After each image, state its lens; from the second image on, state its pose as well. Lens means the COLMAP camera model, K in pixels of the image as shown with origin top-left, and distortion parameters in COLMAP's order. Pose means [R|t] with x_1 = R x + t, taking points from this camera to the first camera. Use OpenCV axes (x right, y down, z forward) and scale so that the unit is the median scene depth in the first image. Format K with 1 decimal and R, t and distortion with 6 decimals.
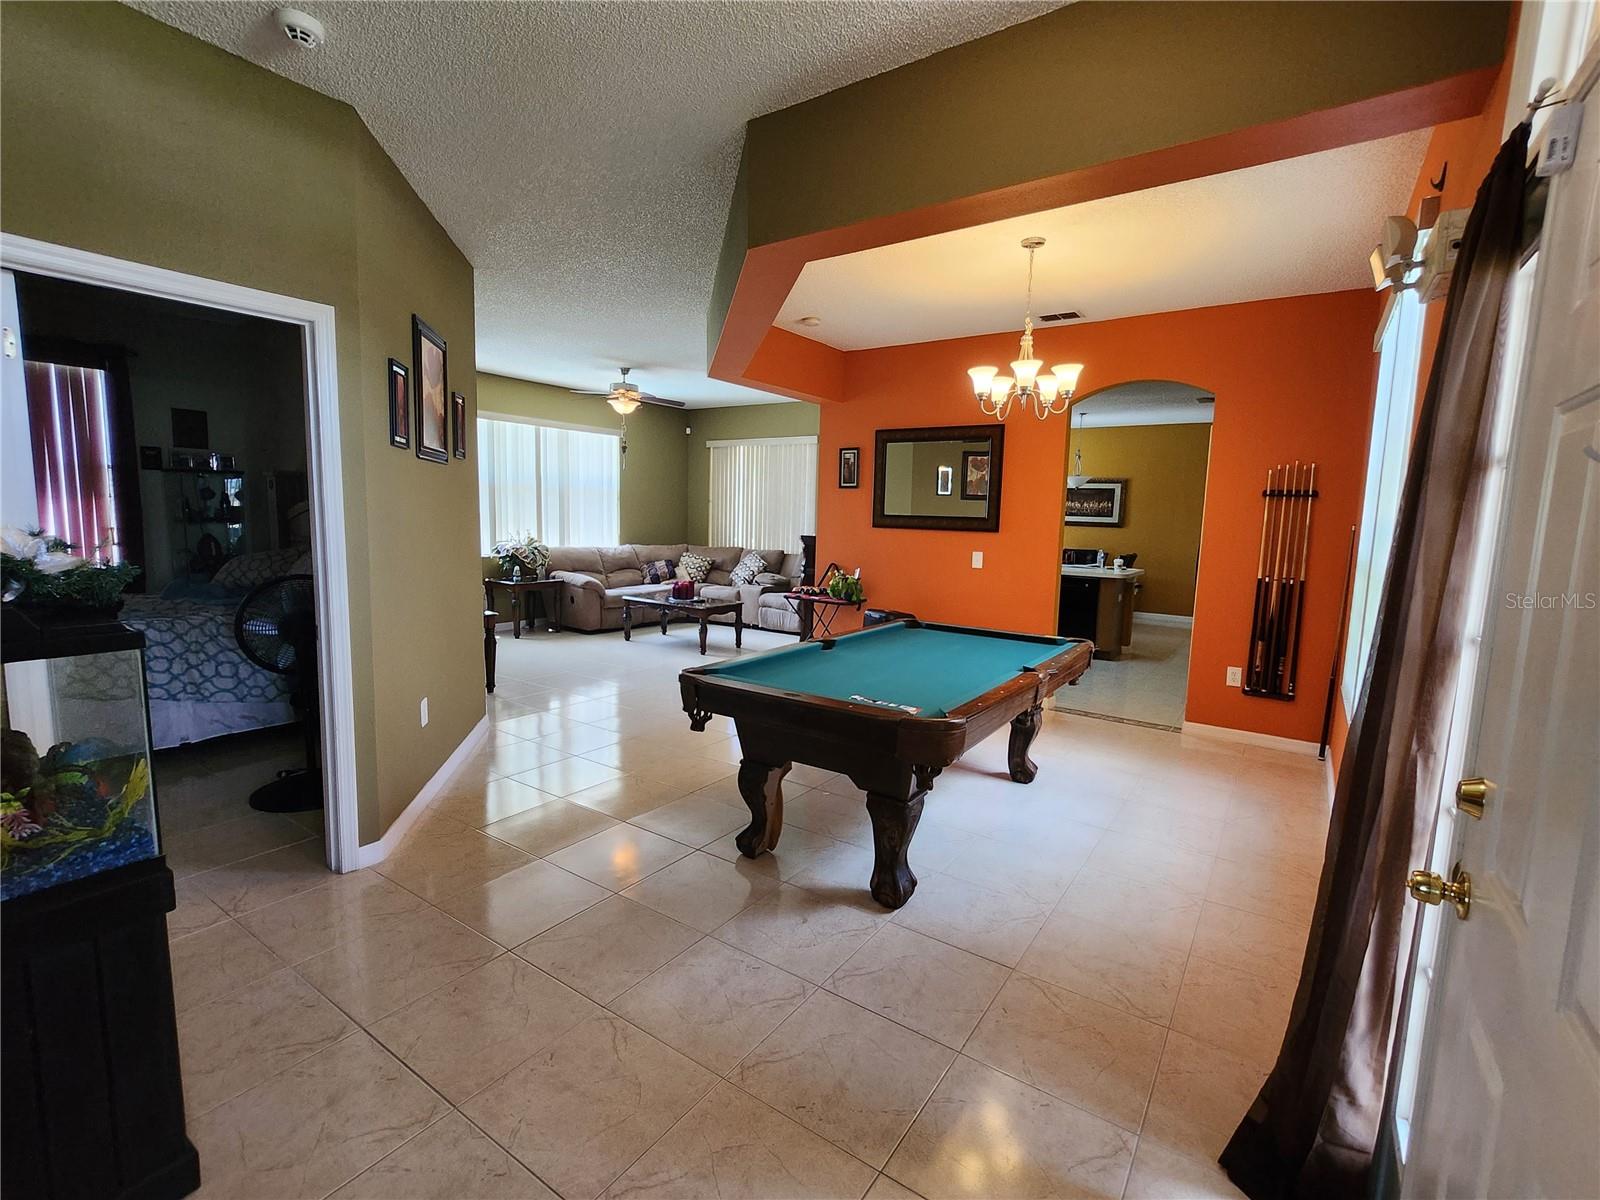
lens RADIAL K [[739.1, 0, 799.2], [0, 739.1, 599.3], [0, 0, 1]] dist [-0.003083, 0.000462]
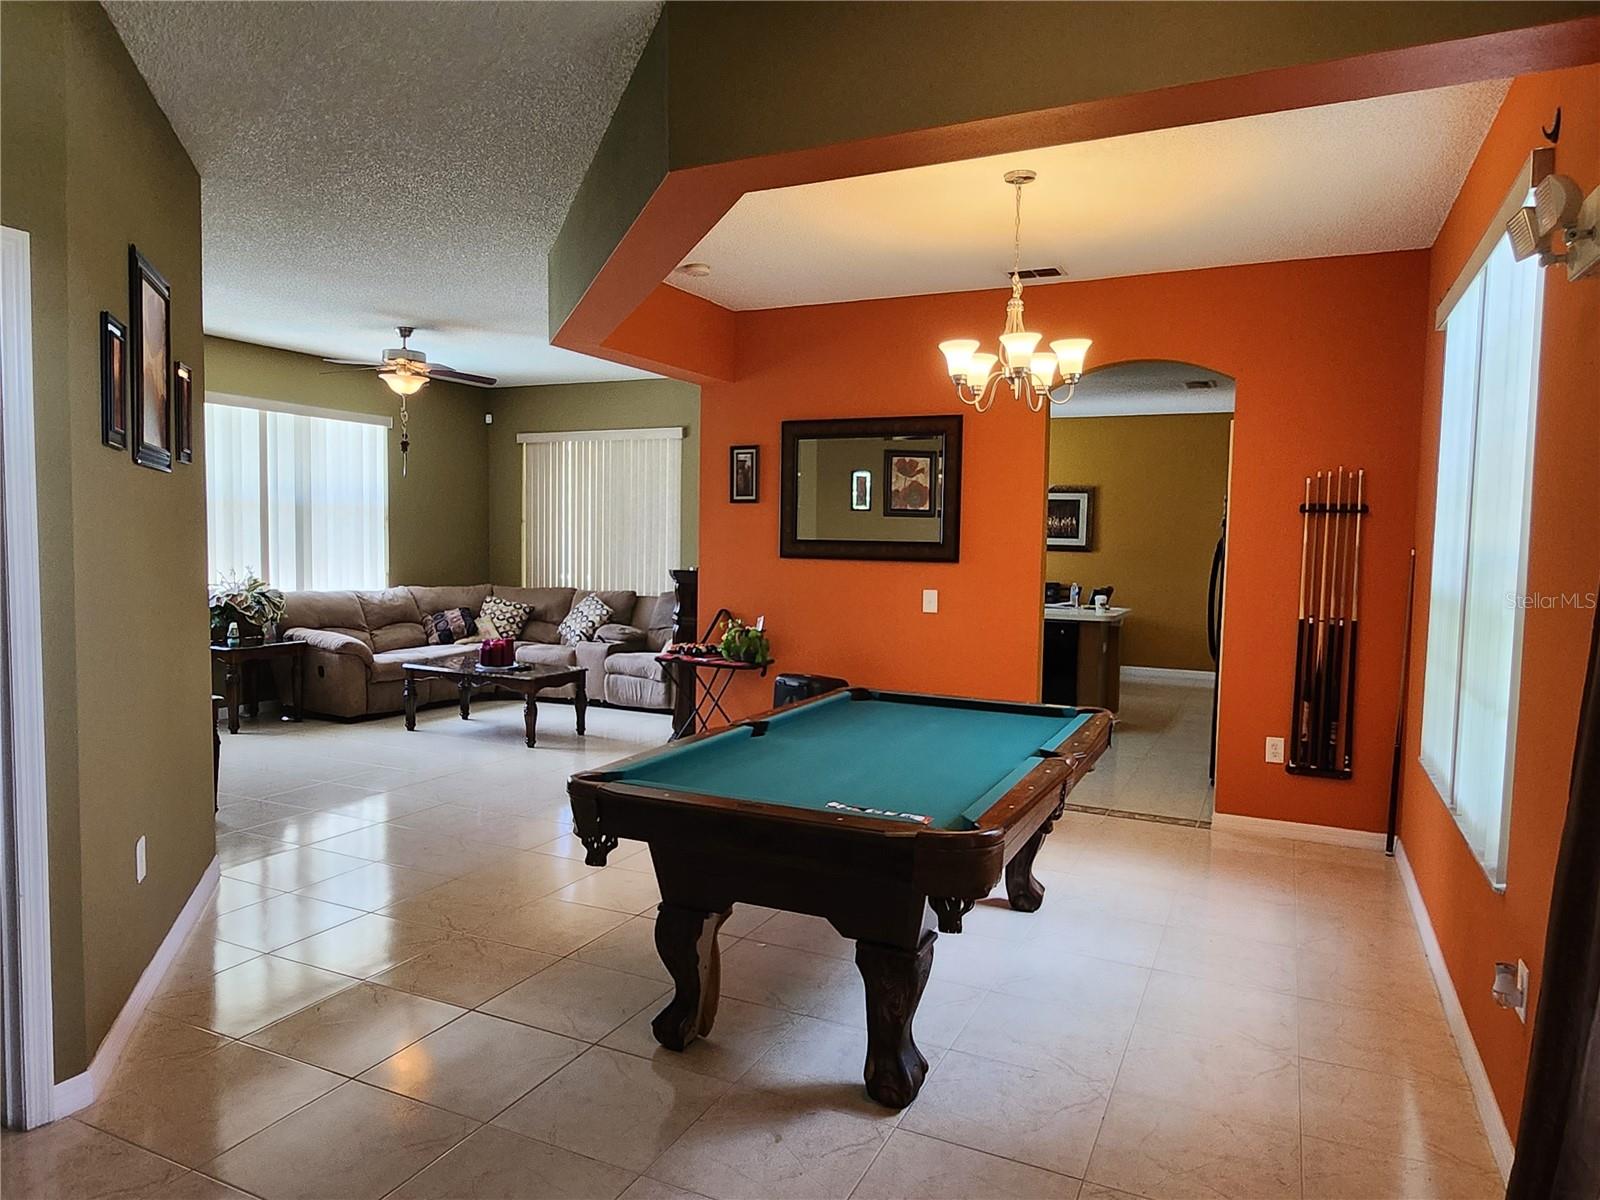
lens RADIAL K [[1055.2, 0, 778.7], [0, 1055.2, 604.3], [0, 0, 1]] dist [-0.004261, -0.002049]
pose [[0.988187, -0.019080, 0.152063, -0.049771], [0.026472, 0.998556, -0.046739, -0.004805], [-0.150952, 0.050212, 0.987265, 0.004488]]
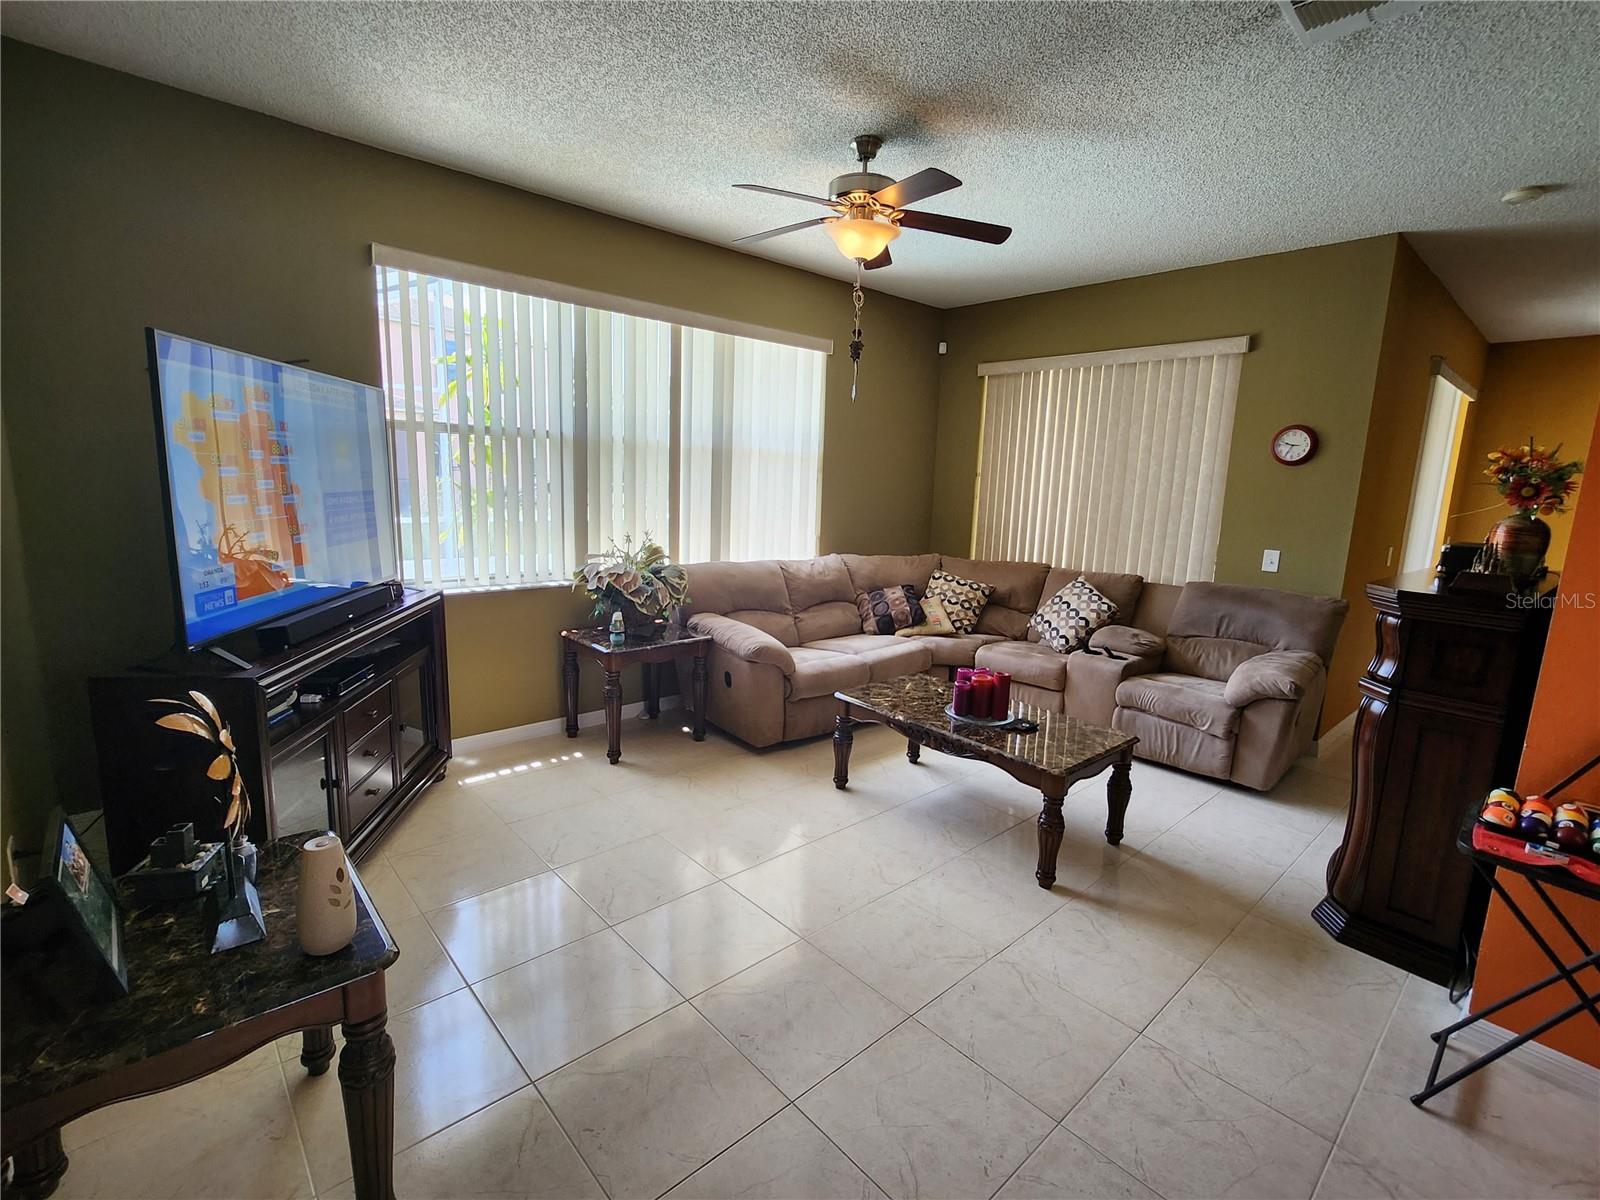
lens RADIAL K [[644.9, 0, 799.3], [0, 644.9, 569.0], [0, 0, 1]] dist [-0.000553, 0.000070]
pose [[0.974129, 0.040734, -0.222292, -0.189254], [-0.035393, 0.998982, 0.027961, -0.094596], [0.223204, -0.019370, 0.974579, 0.665859]]
